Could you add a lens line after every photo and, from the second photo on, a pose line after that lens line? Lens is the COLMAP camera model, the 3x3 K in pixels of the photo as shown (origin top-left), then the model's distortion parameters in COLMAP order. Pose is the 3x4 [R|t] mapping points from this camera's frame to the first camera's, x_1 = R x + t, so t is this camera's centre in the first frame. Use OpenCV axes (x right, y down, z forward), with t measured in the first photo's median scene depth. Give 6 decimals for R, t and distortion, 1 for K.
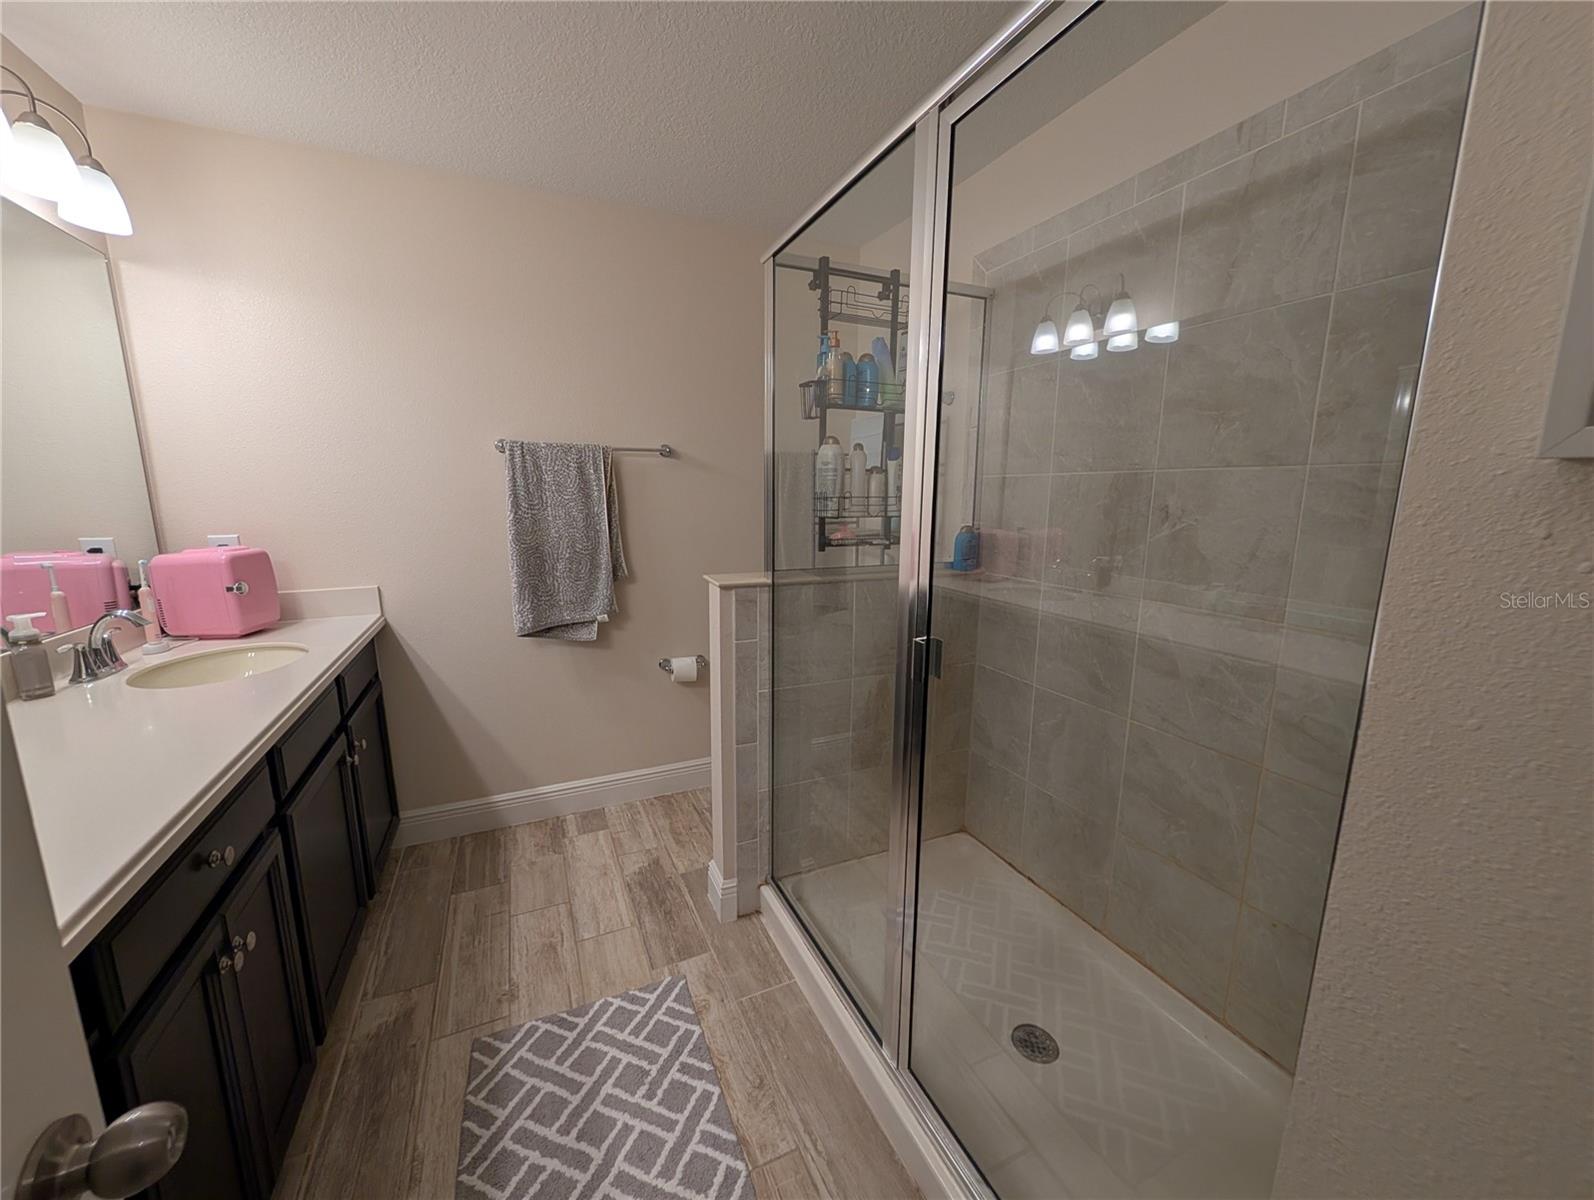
lens RADIAL K [[611.2, 0, 796.9], [0, 611.2, 598.9], [0, 0, 1]] dist [-0.000232, 0.000072]
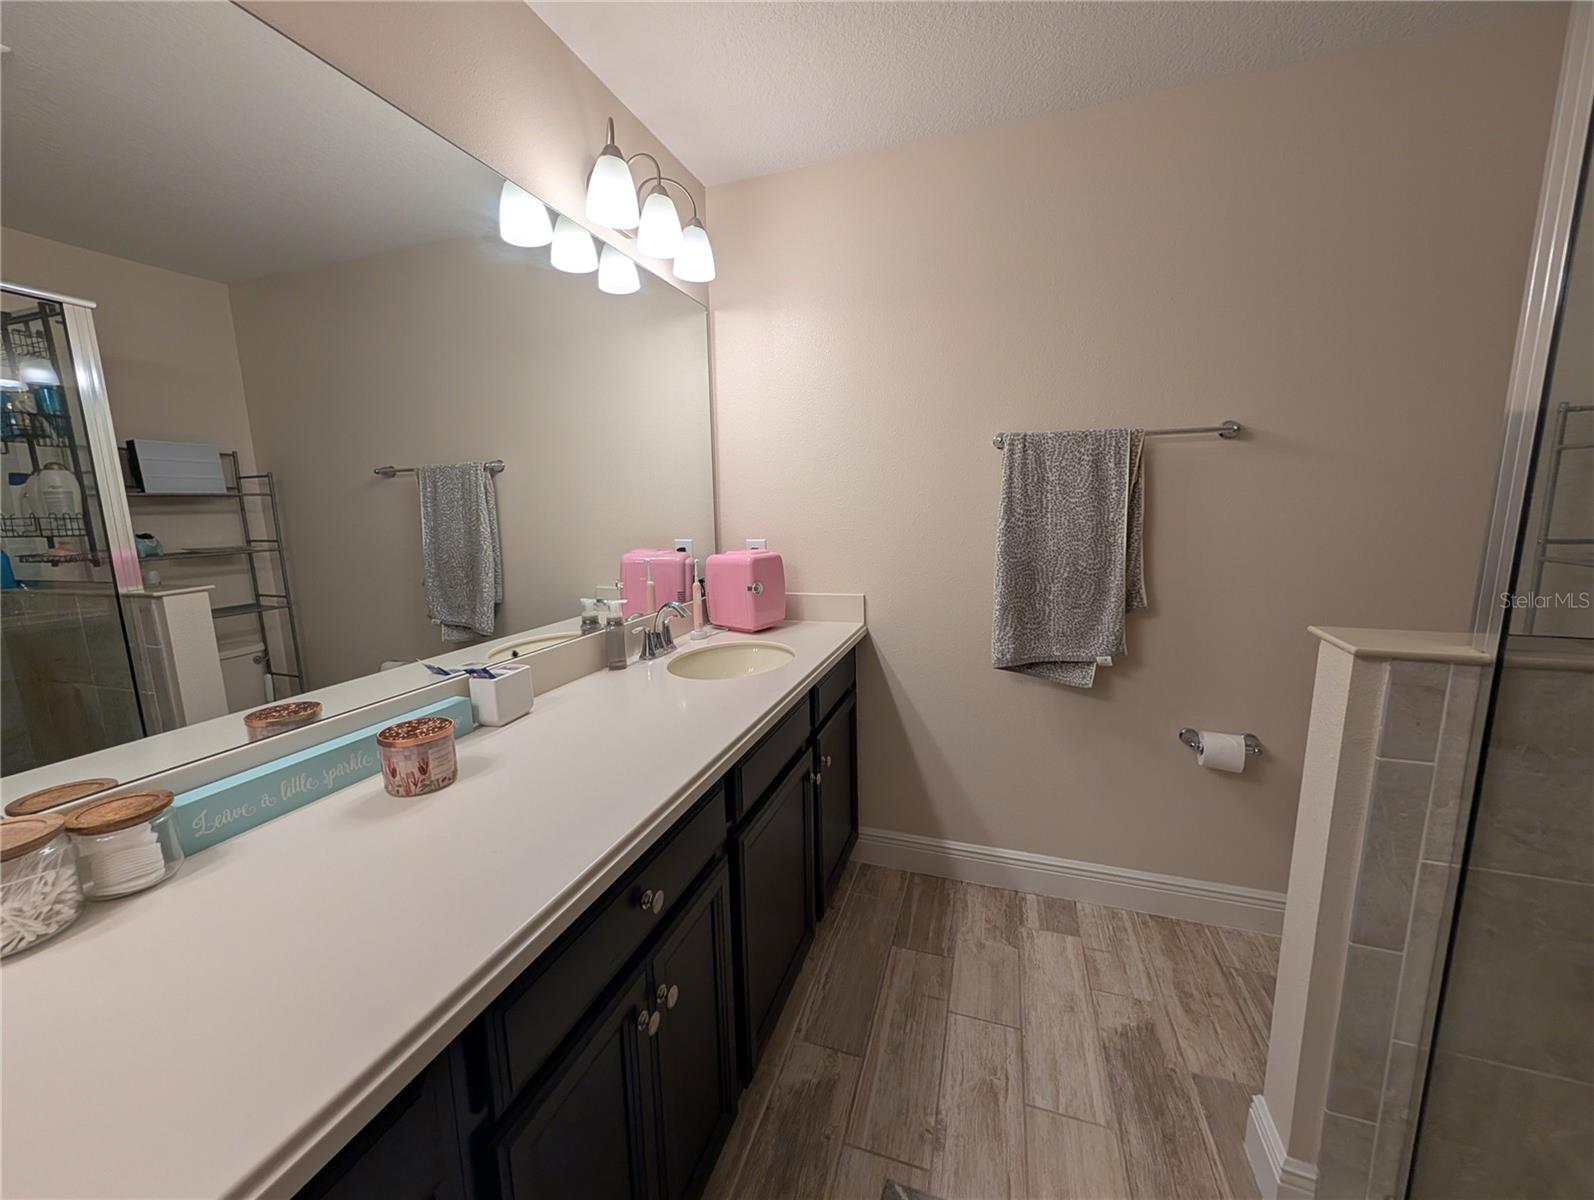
lens RADIAL K [[611.2, 0, 796.4], [0, 611.2, 602.7], [0, 0, 1]] dist [-0.000232, 0.000072]
pose [[0.729356, 0.092137, -0.677901, -0.118160], [-0.100055, 0.994601, 0.027533, -0.028428], [0.676778, 0.047746, 0.734637, 0.244967]]
